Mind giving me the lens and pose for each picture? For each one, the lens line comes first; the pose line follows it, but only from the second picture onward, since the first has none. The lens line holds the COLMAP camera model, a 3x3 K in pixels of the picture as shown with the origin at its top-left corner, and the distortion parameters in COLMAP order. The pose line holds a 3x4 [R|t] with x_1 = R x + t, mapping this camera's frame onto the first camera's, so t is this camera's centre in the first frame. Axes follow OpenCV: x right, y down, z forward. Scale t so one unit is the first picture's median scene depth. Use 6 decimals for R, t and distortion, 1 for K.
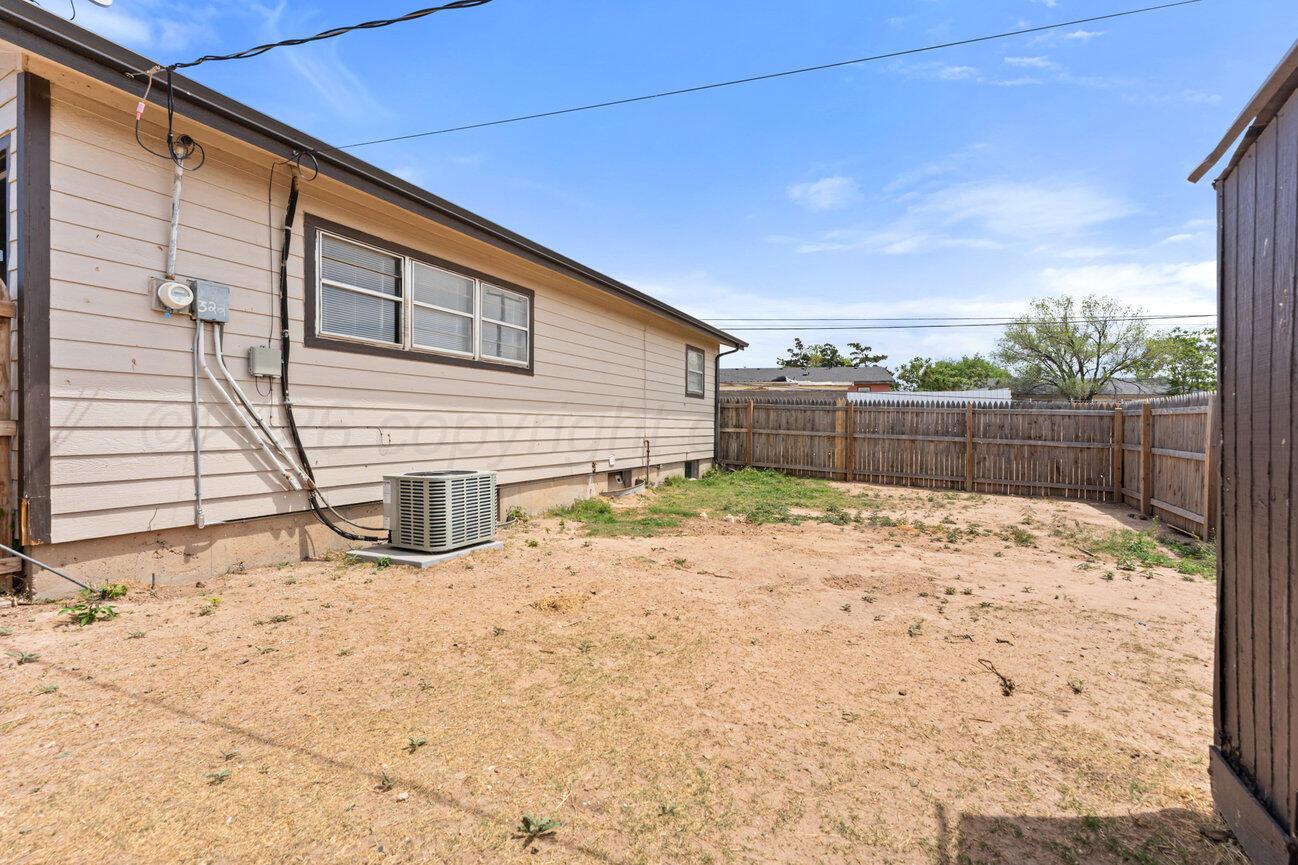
lens RADIAL K [[576.8, 0, 642.2], [0, 576.8, 423.7], [0, 0, 1]] dist [0.000742, 0.000141]
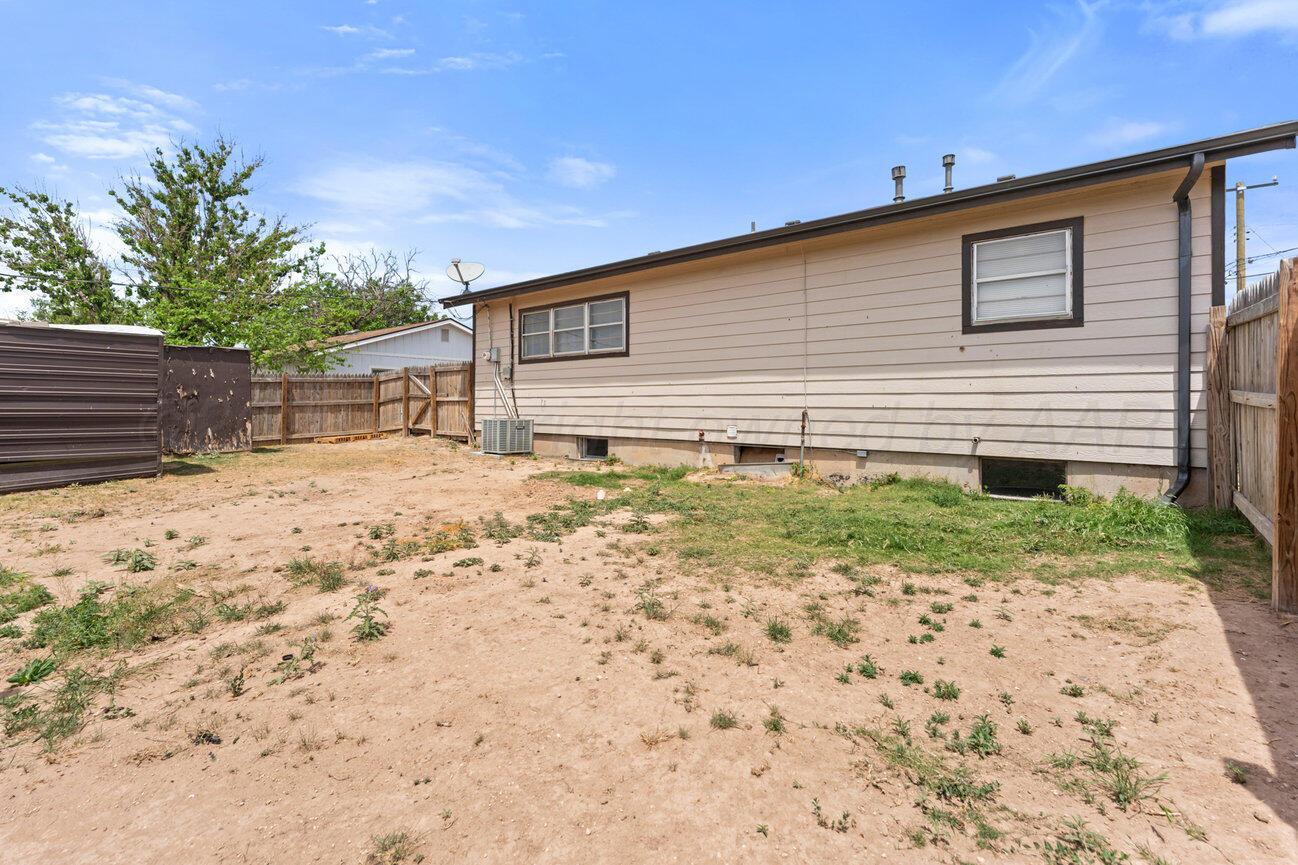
lens RADIAL K [[560.2, 0, 648.5], [0, 560.2, 418.2], [0, 0, 1]] dist [0.000816, 0.000638]
pose [[-0.220907, 0.021232, -0.975064, 1.116336], [0.004060, 0.999774, 0.020850, 0.031722], [0.975287, 0.000648, -0.220943, 1.433745]]
